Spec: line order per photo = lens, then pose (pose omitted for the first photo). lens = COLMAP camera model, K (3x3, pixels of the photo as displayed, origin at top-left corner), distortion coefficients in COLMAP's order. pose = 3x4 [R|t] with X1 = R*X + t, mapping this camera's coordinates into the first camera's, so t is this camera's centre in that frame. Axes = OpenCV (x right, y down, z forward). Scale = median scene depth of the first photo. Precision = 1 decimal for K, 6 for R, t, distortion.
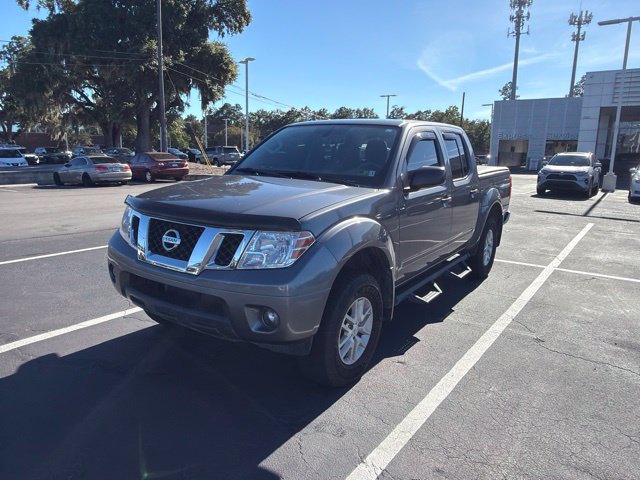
lens RADIAL K [[455.9, 0, 310.7], [0, 455.9, 238.8], [0, 0, 1]] dist [-0.002050, -0.002137]
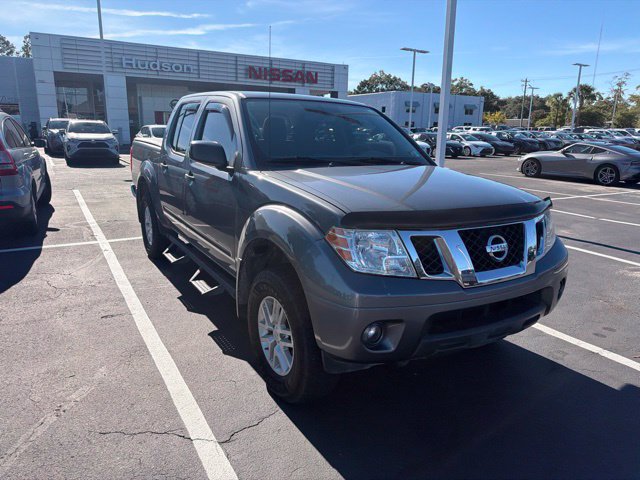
lens RADIAL K [[455.6, 0, 322.4], [0, 455.6, 236.0], [0, 0, 1]] dist [0.043761, -0.052516]
pose [[0.389232, -0.222746, 0.893802, -0.415902], [0.161626, 0.971784, 0.171795, -0.075901], [-0.906849, 0.077593, 0.414251, 0.332568]]
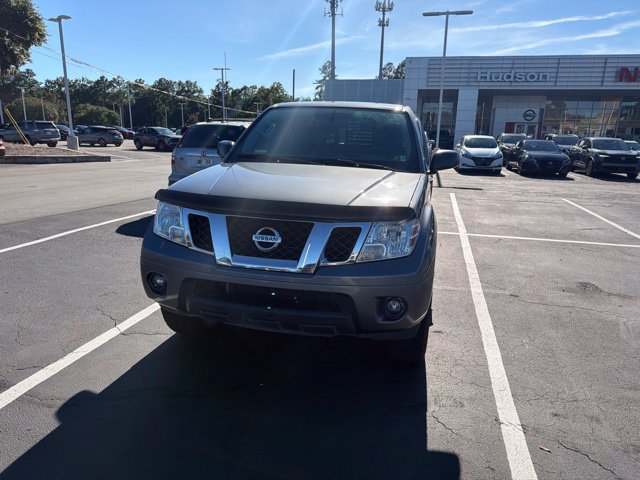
lens RADIAL K [[456.2, 0, 322.7], [0, 456.2, 243.8], [0, 0, 1]] dist [0.036399, -0.045198]
pose [[0.923237, -0.090270, 0.373477, -0.191673], [0.067813, 0.995034, 0.072867, -0.016430], [-0.378200, -0.041947, 0.924773, 0.041407]]
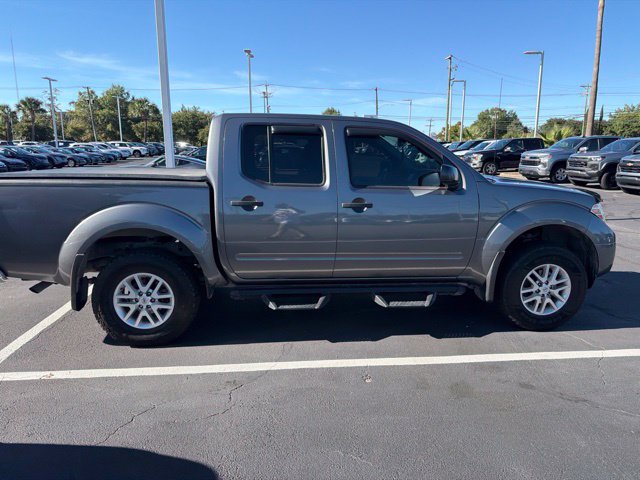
lens RADIAL K [[455.6, 0, 322.4], [0, 455.6, 236.0], [0, 0, 1]] dist [0.043761, -0.052516]
pose [[-0.656292, -0.163456, 0.736589, -0.345494], [0.128562, 0.937749, 0.322643, -0.197811], [-0.743473, 0.306446, -0.594423, 0.957013]]
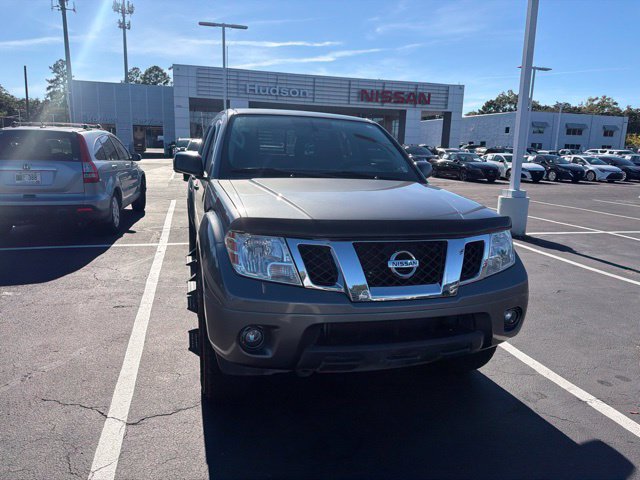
lens RADIAL K [[455.6, 0, 322.4], [0, 455.6, 236.0], [0, 0, 1]] dist [0.043761, -0.052516]
pose [[0.611720, -0.153405, 0.776057, -0.355085], [0.132223, 0.987044, 0.090887, -0.048499], [-0.779946, 0.047015, 0.624079, 0.215711]]
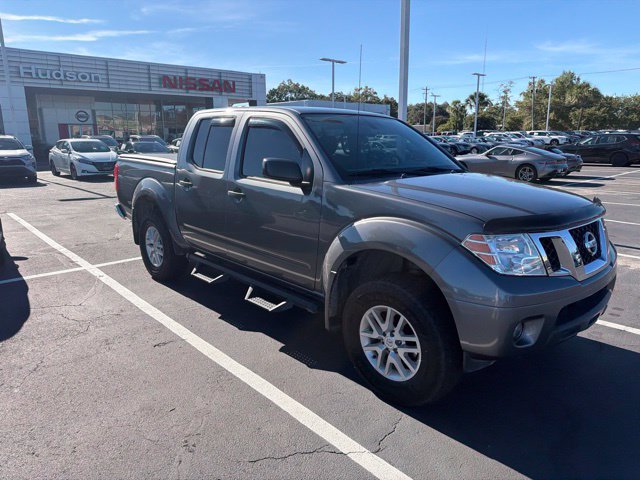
lens RADIAL K [[455.6, 0, 322.4], [0, 455.6, 236.0], [0, 0, 1]] dist [0.043761, -0.052516]
pose [[0.203138, -0.226905, 0.952496, -0.466535], [0.191825, 0.963151, 0.188532, -0.105476], [-0.960176, 0.144414, 0.239179, 0.460615]]
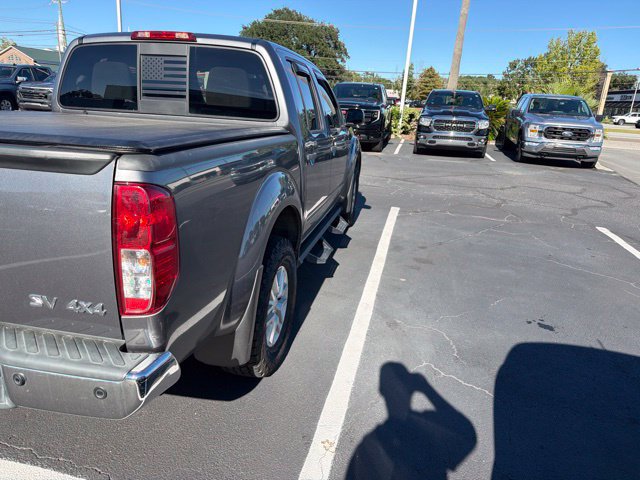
lens RADIAL K [[456.2, 0, 322.7], [0, 456.2, 243.8], [0, 0, 1]] dist [0.036399, -0.045198]
pose [[-0.907429, 0.054787, -0.416618, 0.193592], [-0.154709, 0.878261, 0.452464, -0.206409], [0.390689, 0.475033, -0.788483, 1.086286]]
